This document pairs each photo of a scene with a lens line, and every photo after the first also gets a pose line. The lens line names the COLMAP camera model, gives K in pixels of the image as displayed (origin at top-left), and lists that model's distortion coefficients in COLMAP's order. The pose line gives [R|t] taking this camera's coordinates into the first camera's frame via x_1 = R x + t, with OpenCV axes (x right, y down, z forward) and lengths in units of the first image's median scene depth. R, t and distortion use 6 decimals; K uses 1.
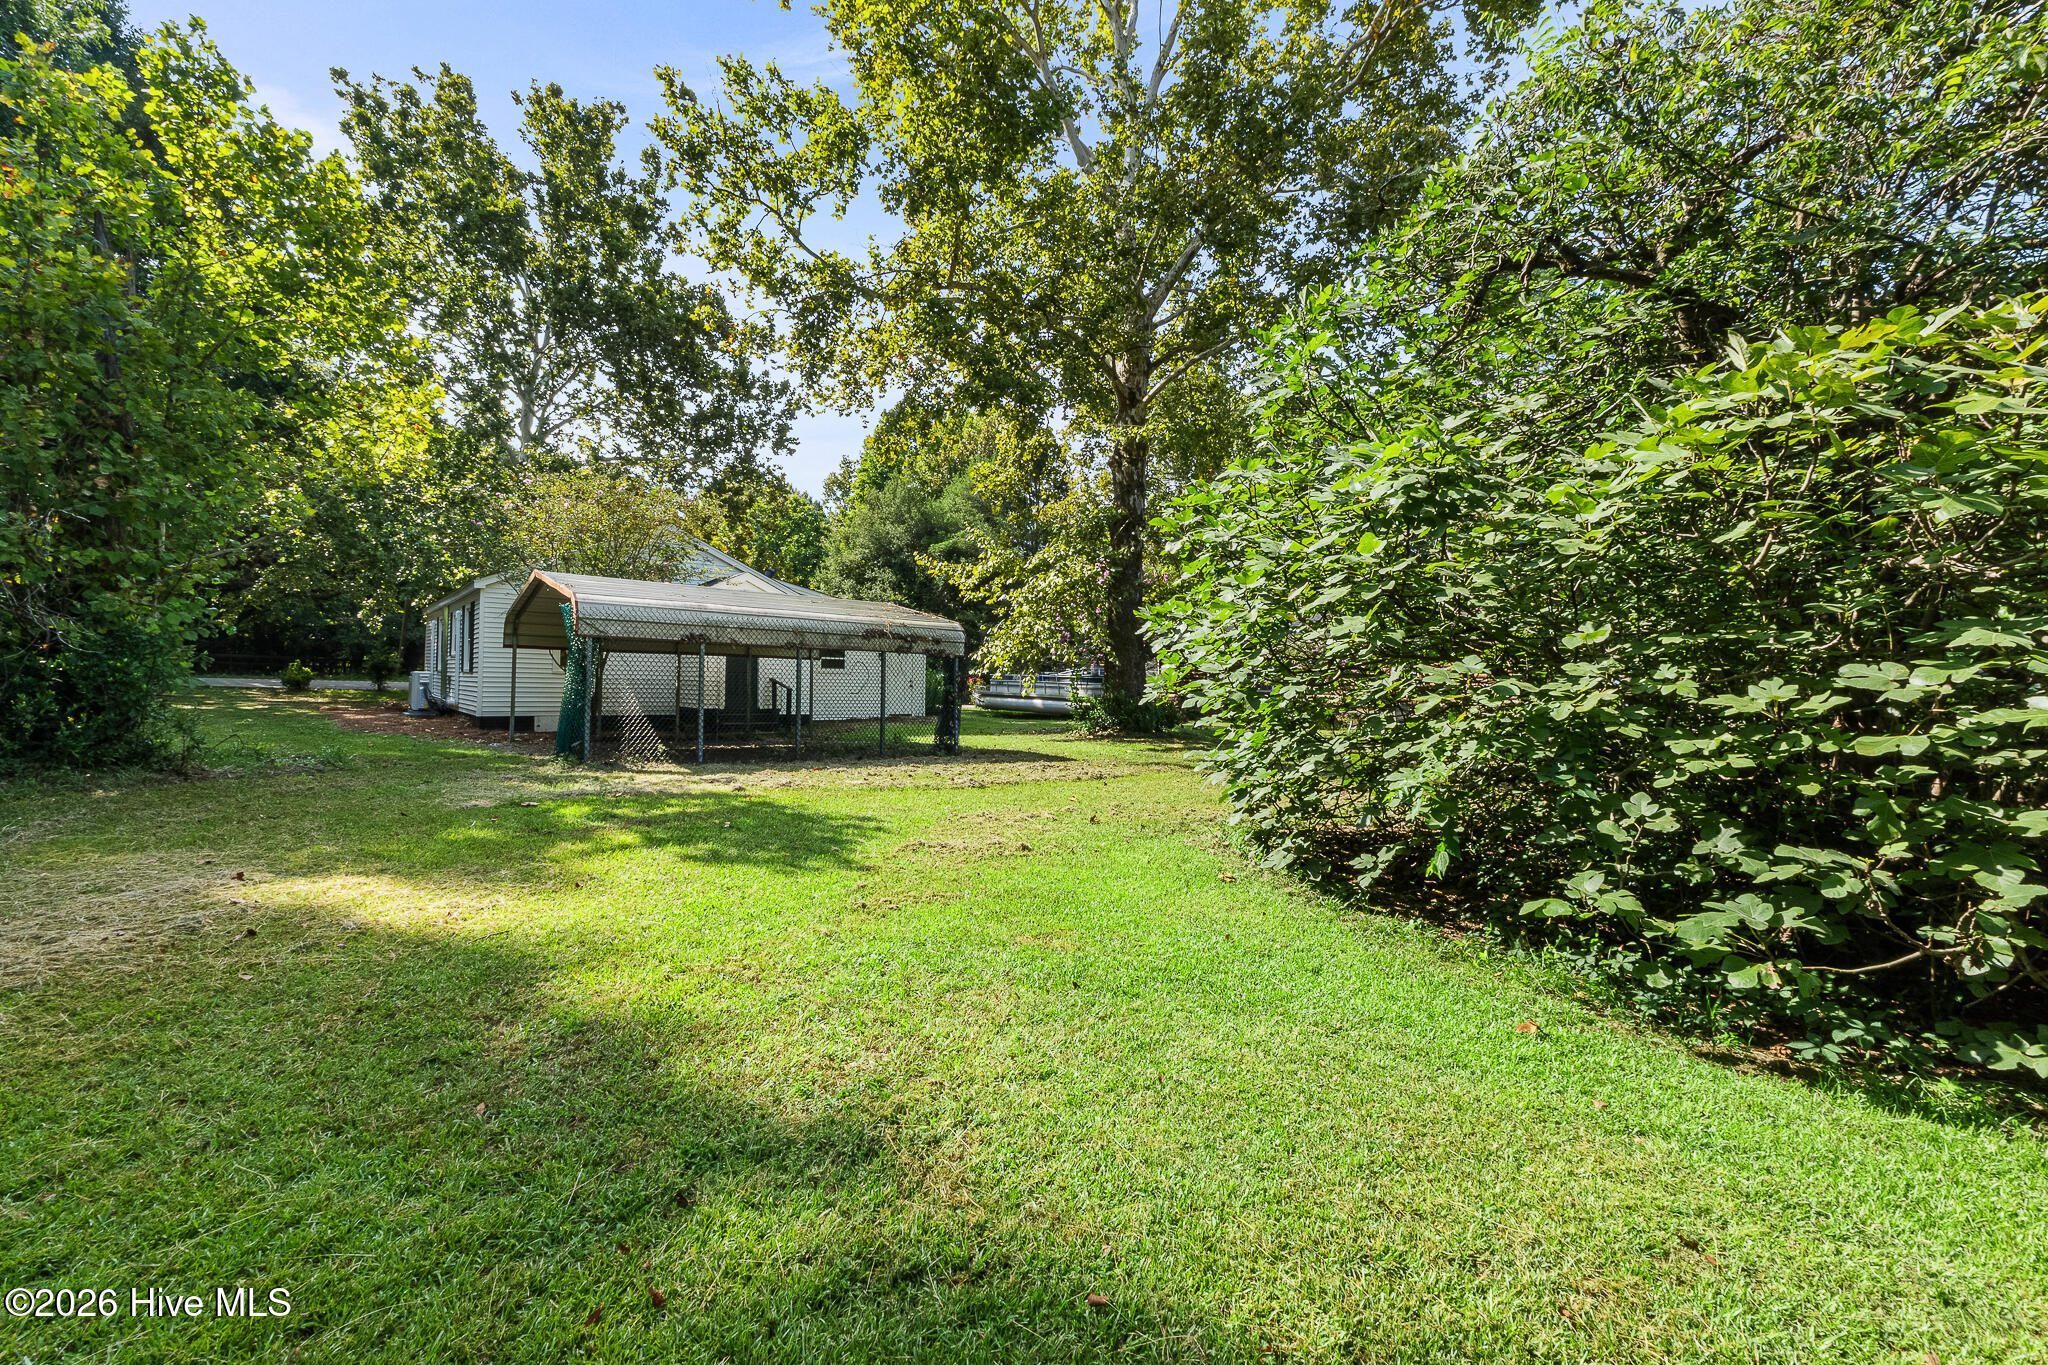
lens RADIAL K [[864.9, 0, 982.1], [0, 864.9, 681.8], [0, 0, 1]] dist [-0.010538, 0.000144]
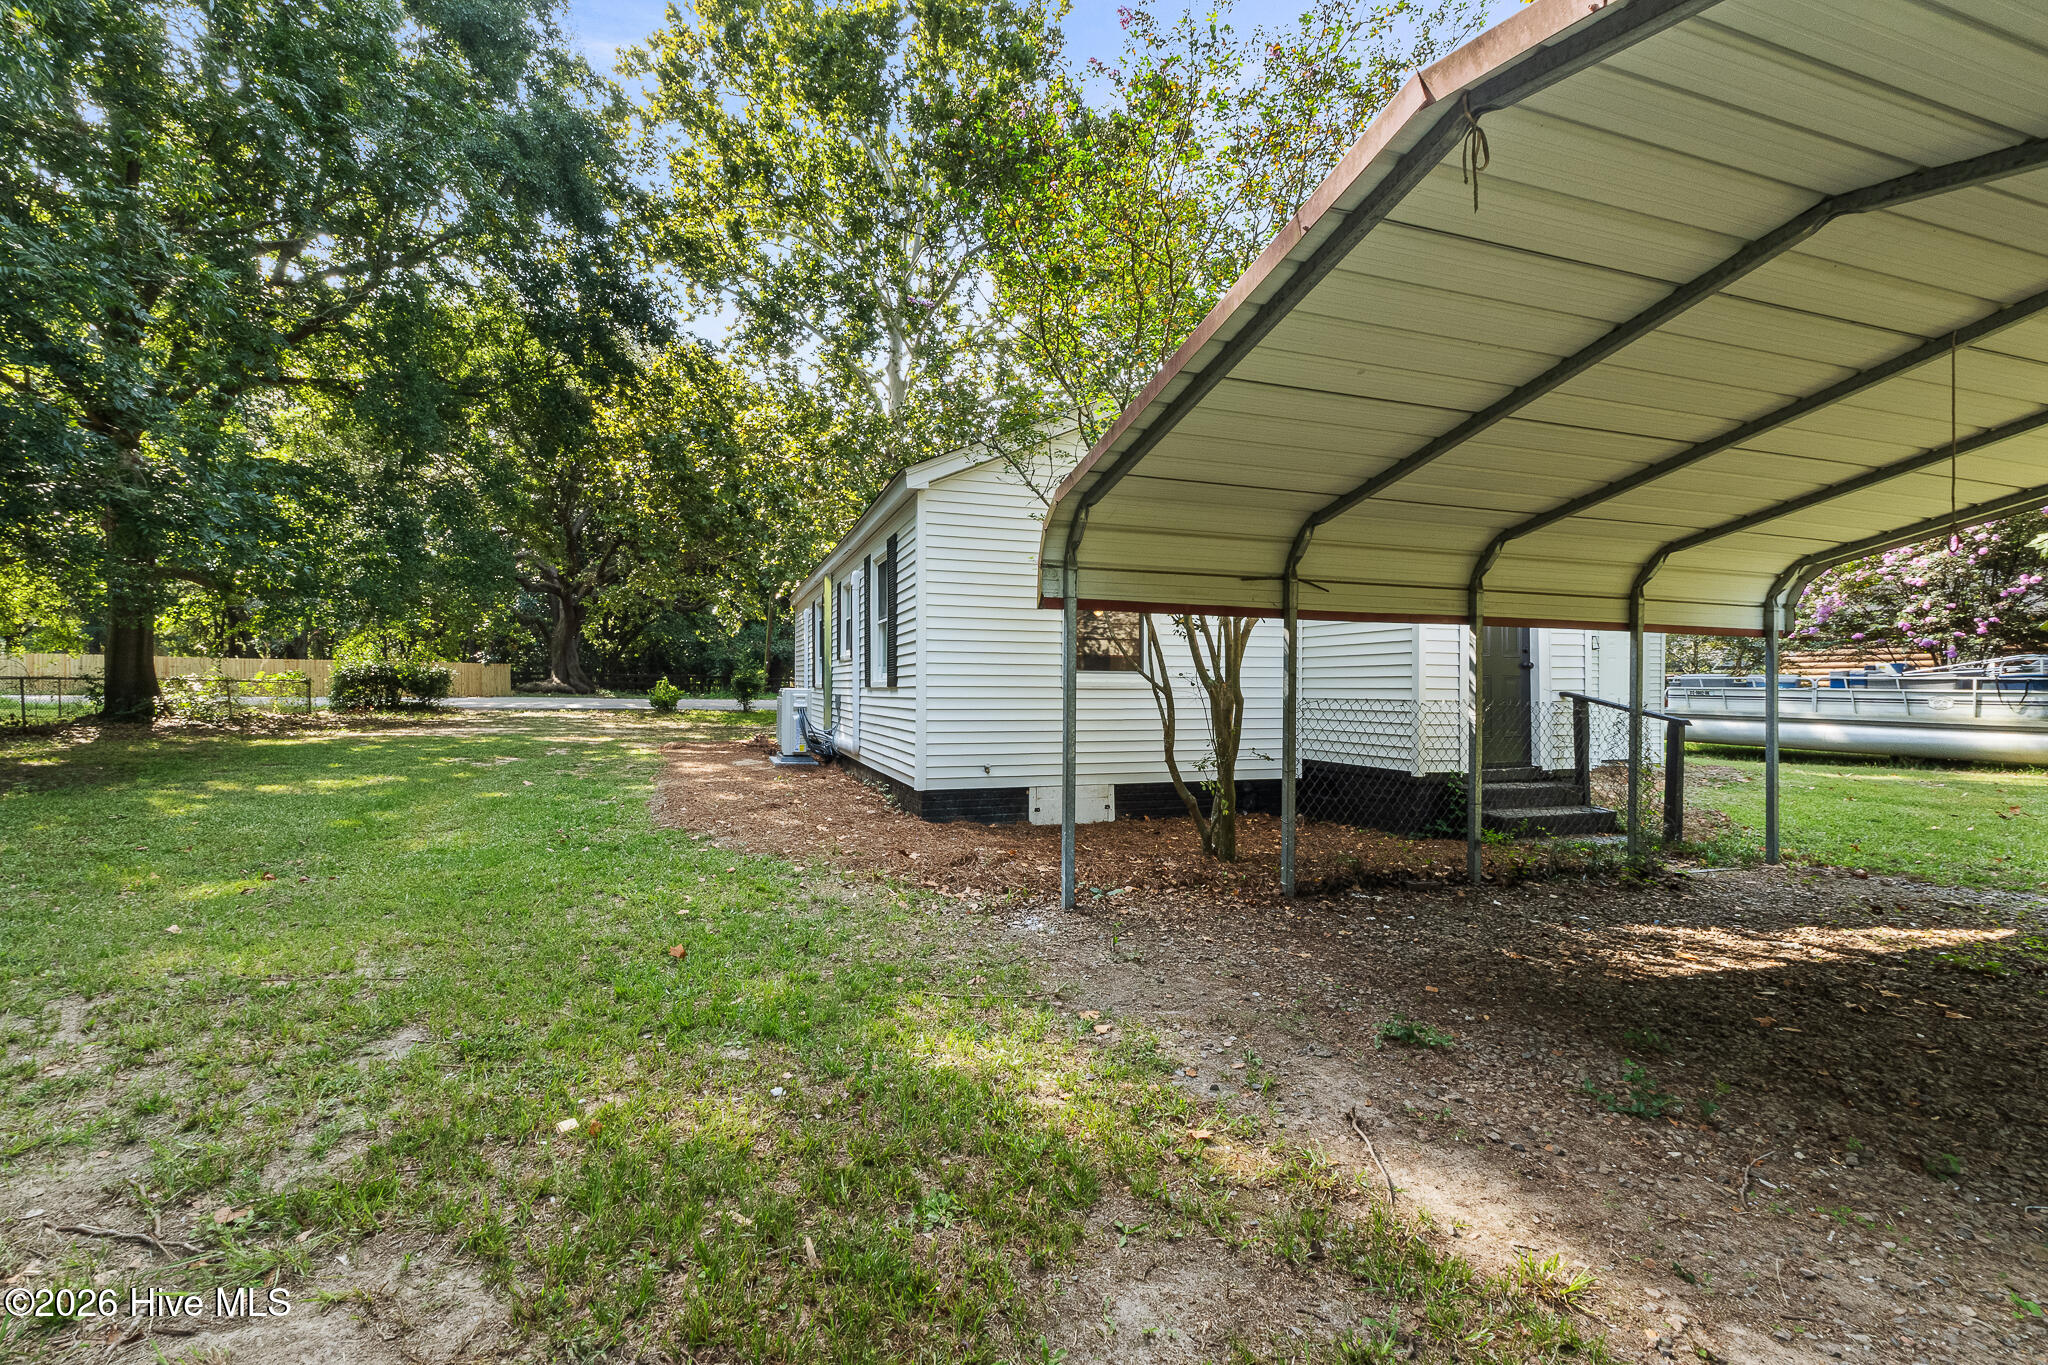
lens RADIAL K [[864.9, 0, 982.1], [0, 864.9, 681.8], [0, 0, 1]] dist [-0.010538, 0.000144]
pose [[0.938141, -0.026663, -0.345226, -0.317681], [0.025354, 0.999644, -0.008306, -0.007969], [0.345324, -0.000961, 0.938483, 0.475525]]
